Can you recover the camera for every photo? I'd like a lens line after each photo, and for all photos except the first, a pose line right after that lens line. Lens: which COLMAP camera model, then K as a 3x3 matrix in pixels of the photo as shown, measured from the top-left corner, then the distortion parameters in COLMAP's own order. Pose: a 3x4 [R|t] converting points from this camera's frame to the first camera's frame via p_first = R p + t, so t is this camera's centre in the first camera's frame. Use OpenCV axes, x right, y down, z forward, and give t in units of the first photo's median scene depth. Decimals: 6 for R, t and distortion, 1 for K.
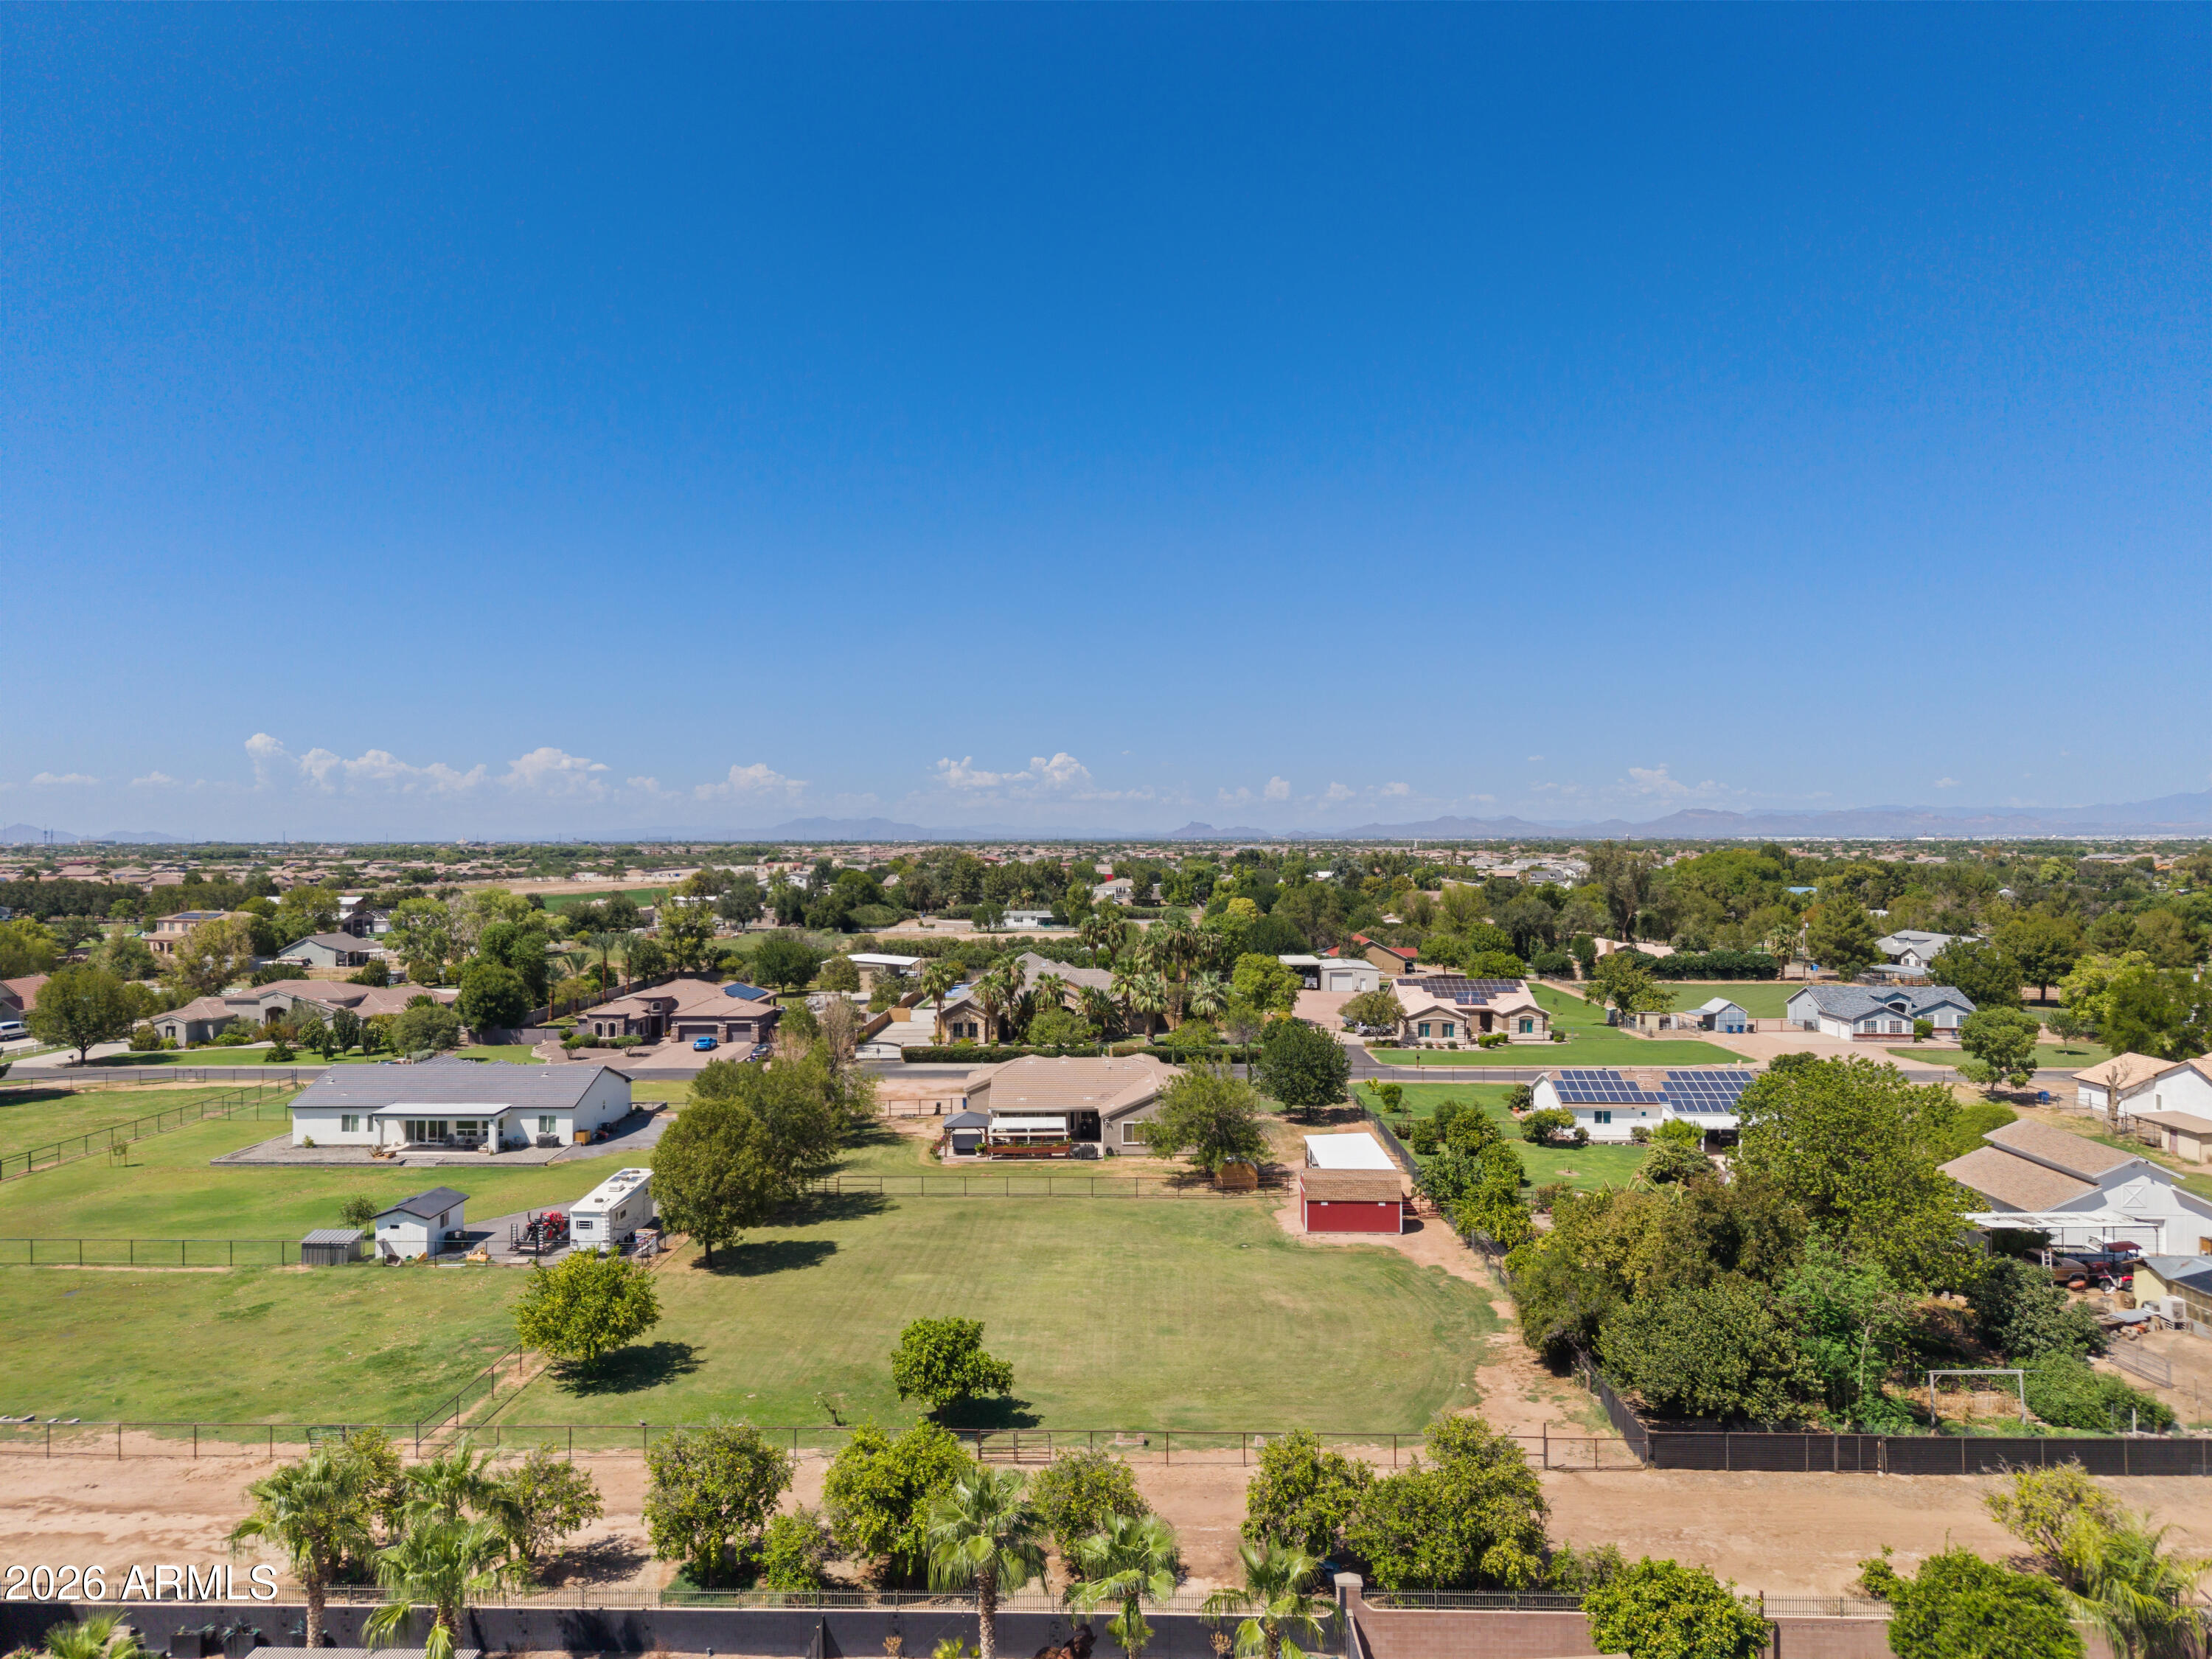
lens RADIAL K [[1502.3, 0, 1088.6], [0, 1502.3, 829.3], [0, 0, 1]] dist [0.045272, -0.035916]
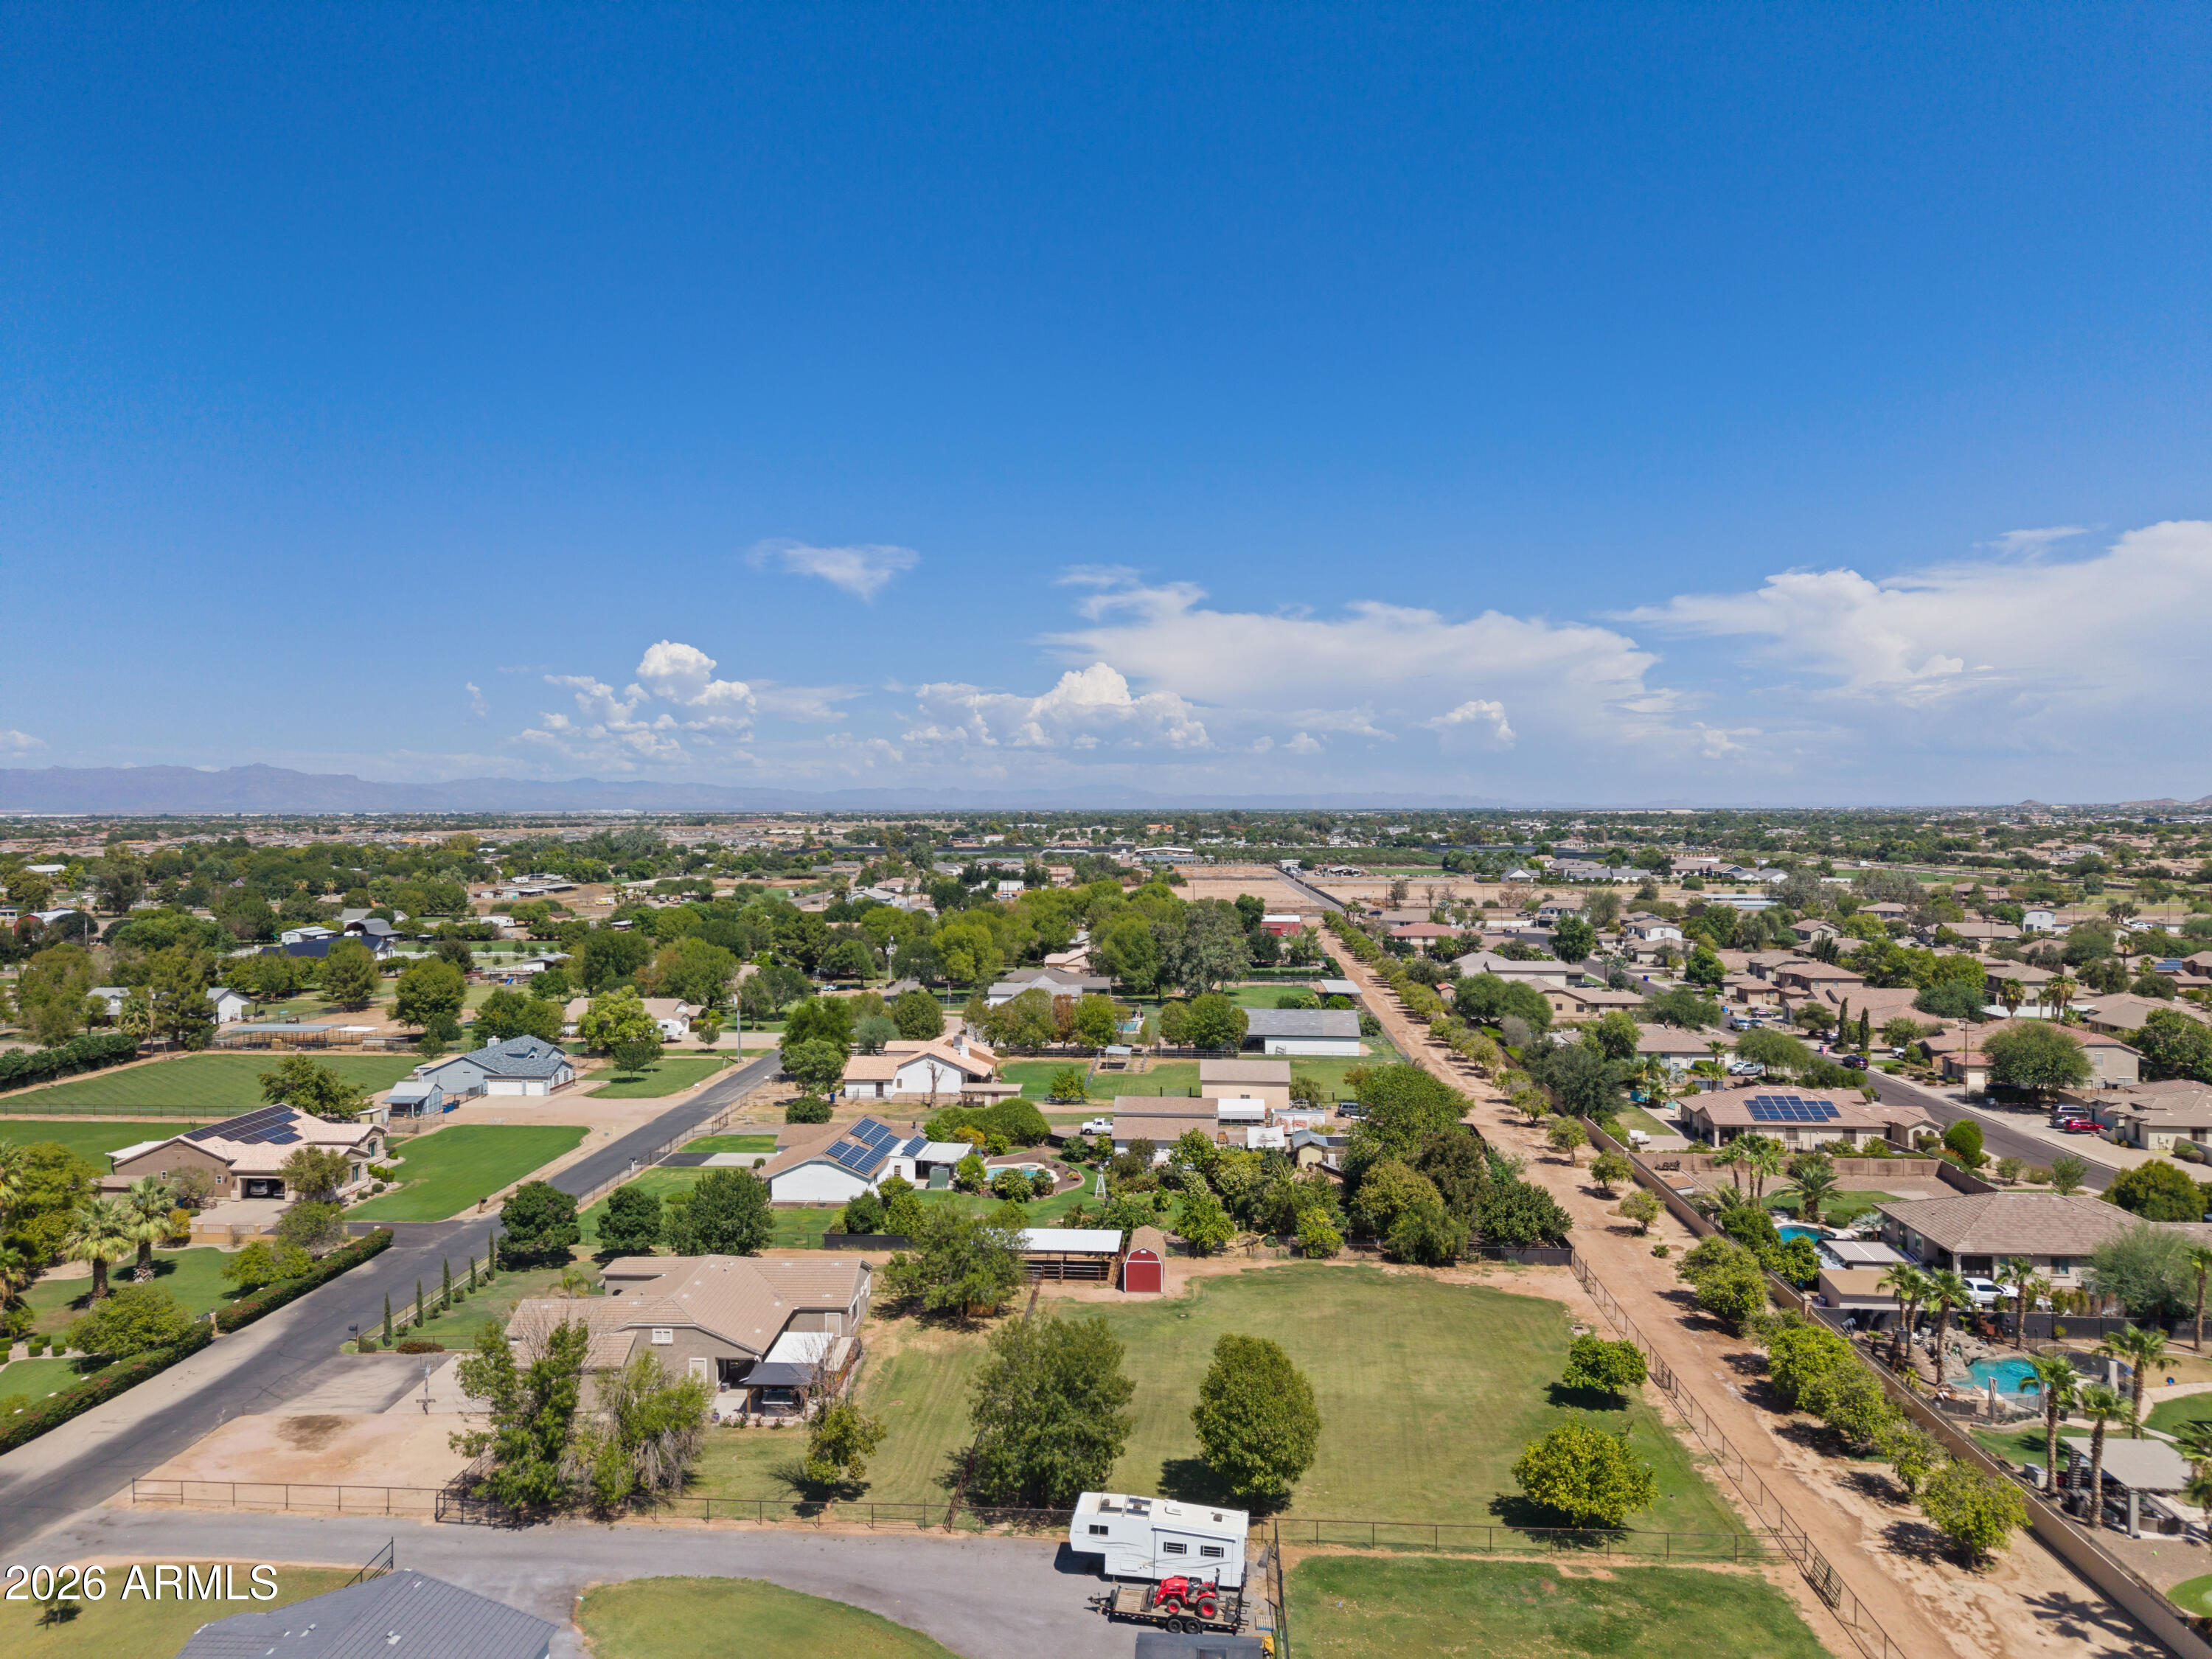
lens RADIAL K [[1502.3, 0, 1108.0], [0, 1502.3, 820.5], [0, 0, 1]] dist [0.045272, -0.035916]
pose [[0.022791, -0.009872, 0.999692, -0.617197], [-0.004600, 0.999940, 0.009979, -0.079084], [-0.999730, -0.004826, 0.022744, 0.556656]]
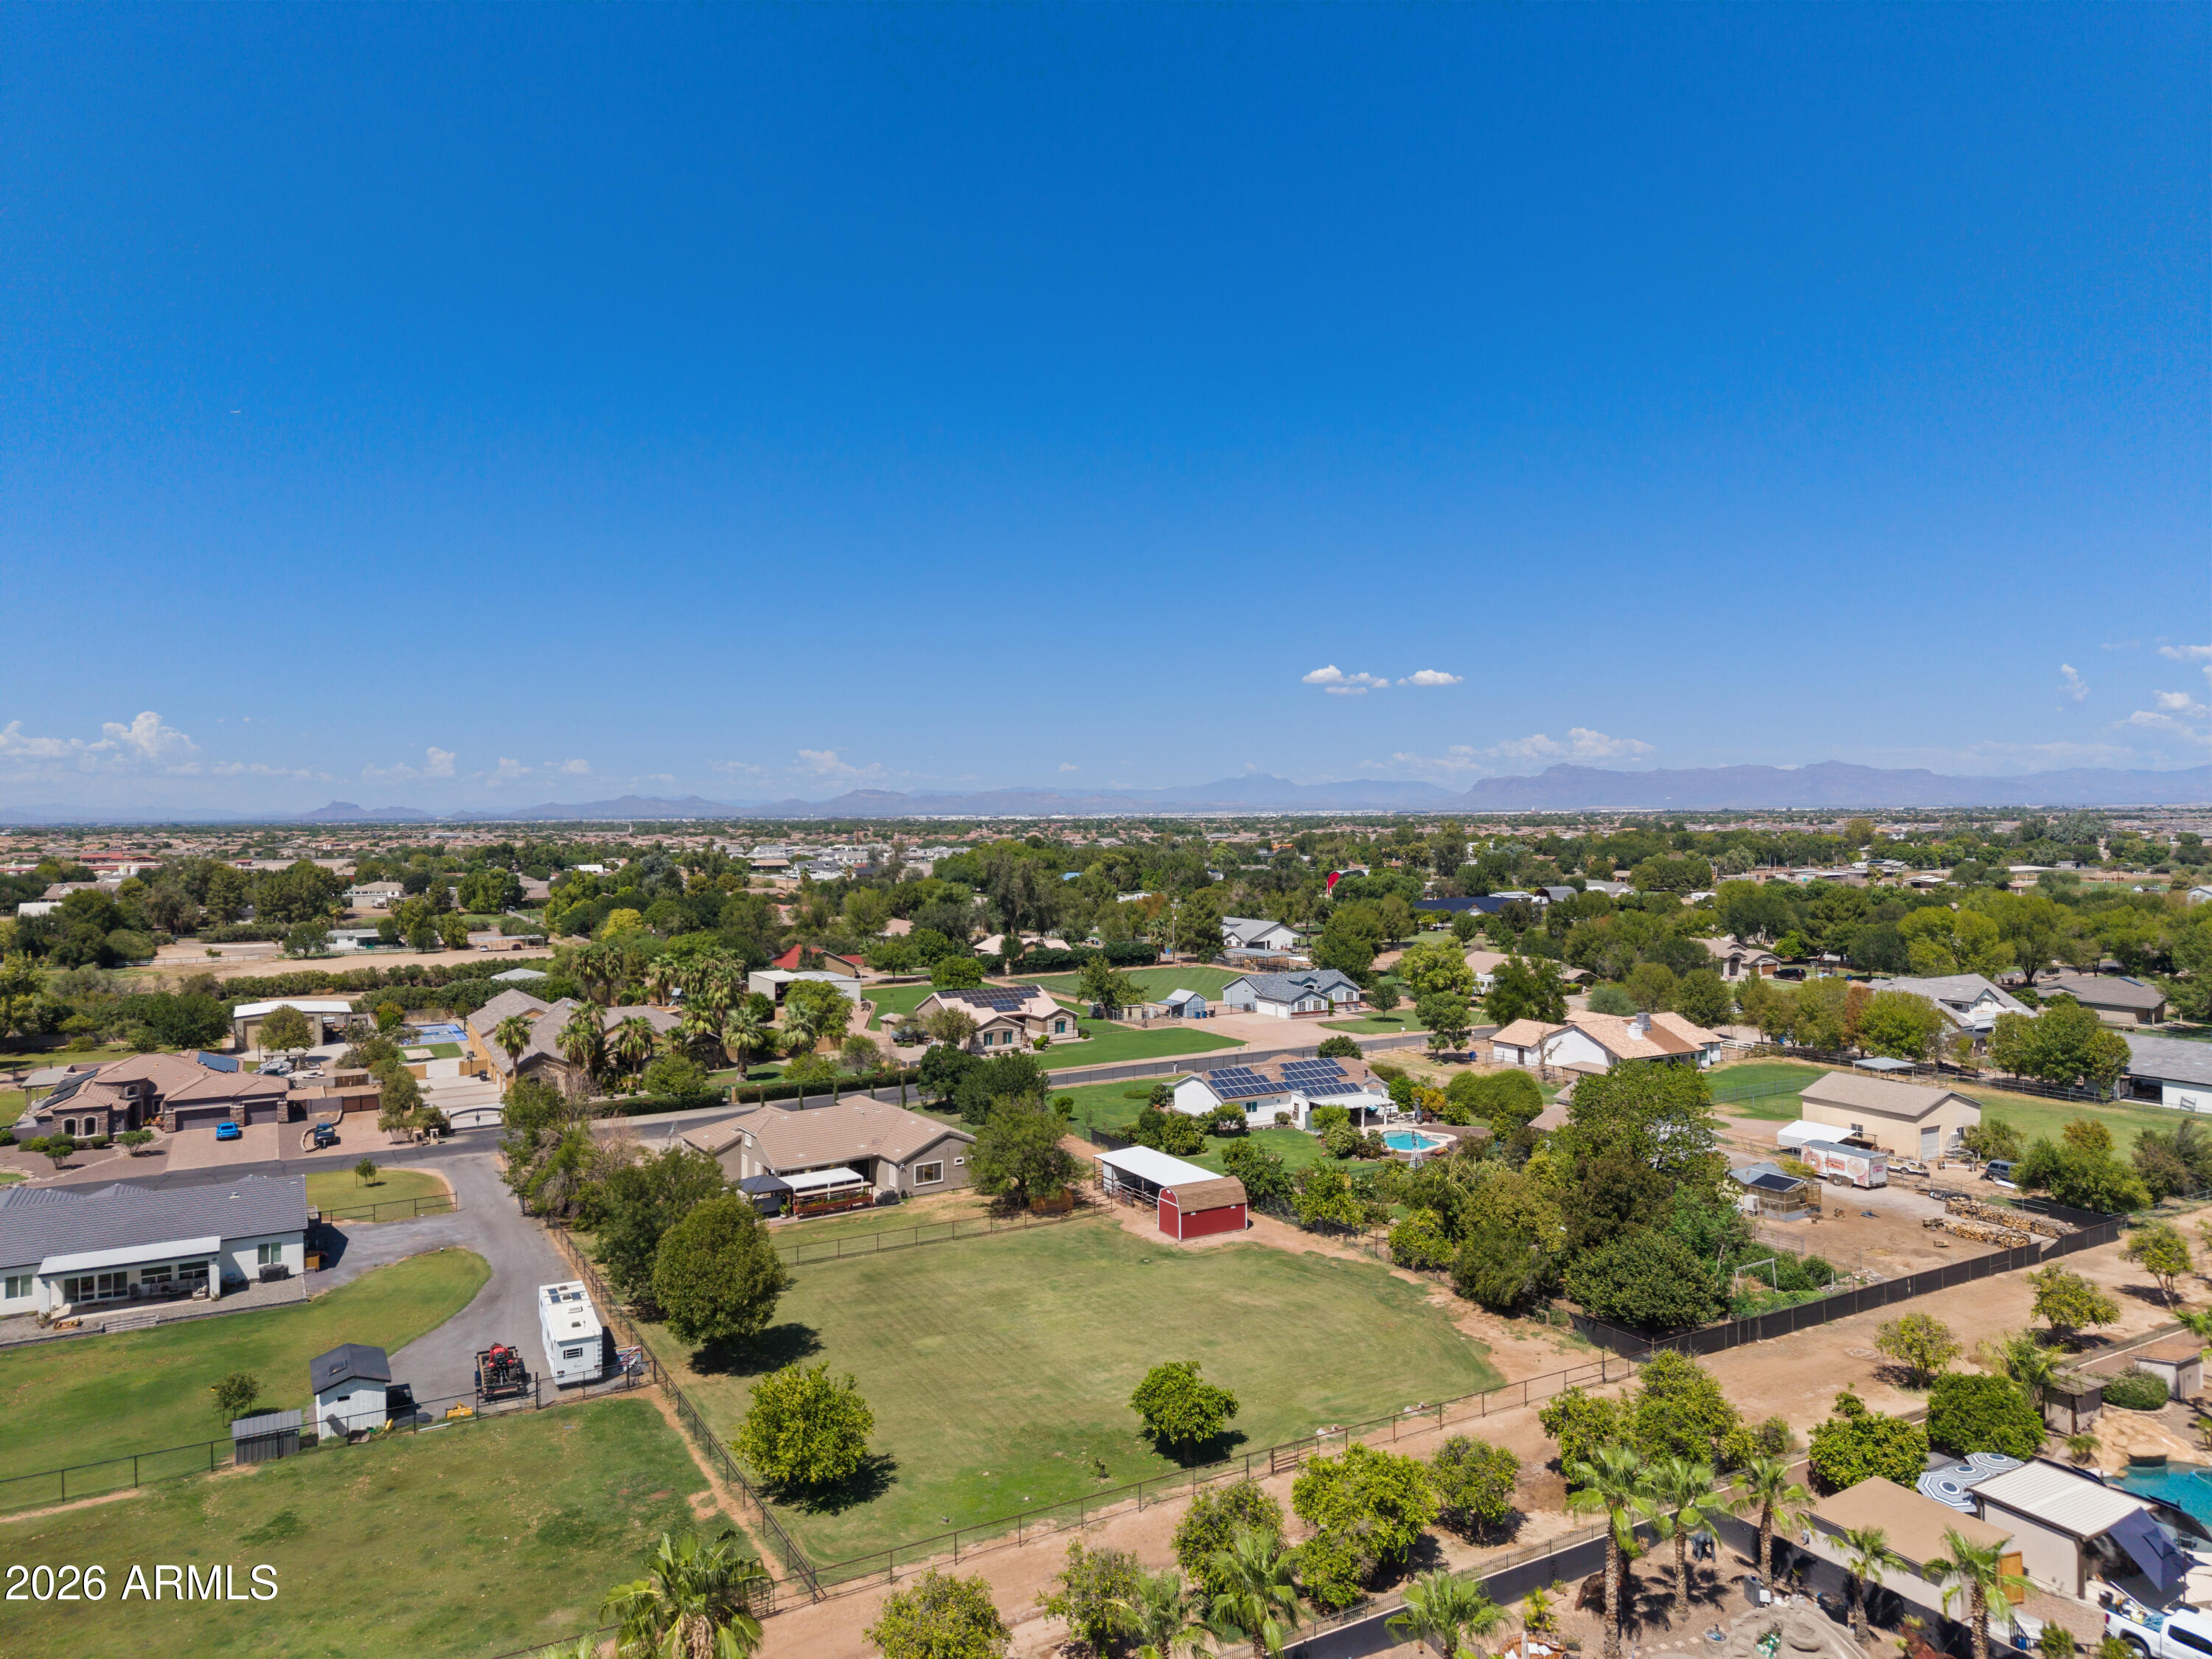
lens RADIAL K [[1502.3, 0, 1100.2], [0, 1502.3, 816.8], [0, 0, 1]] dist [0.045272, -0.035916]
pose [[0.851803, -0.007630, 0.523807, -0.284832], [0.003282, 0.999952, 0.009229, -0.040241], [-0.523852, -0.006142, 0.851787, 0.018990]]
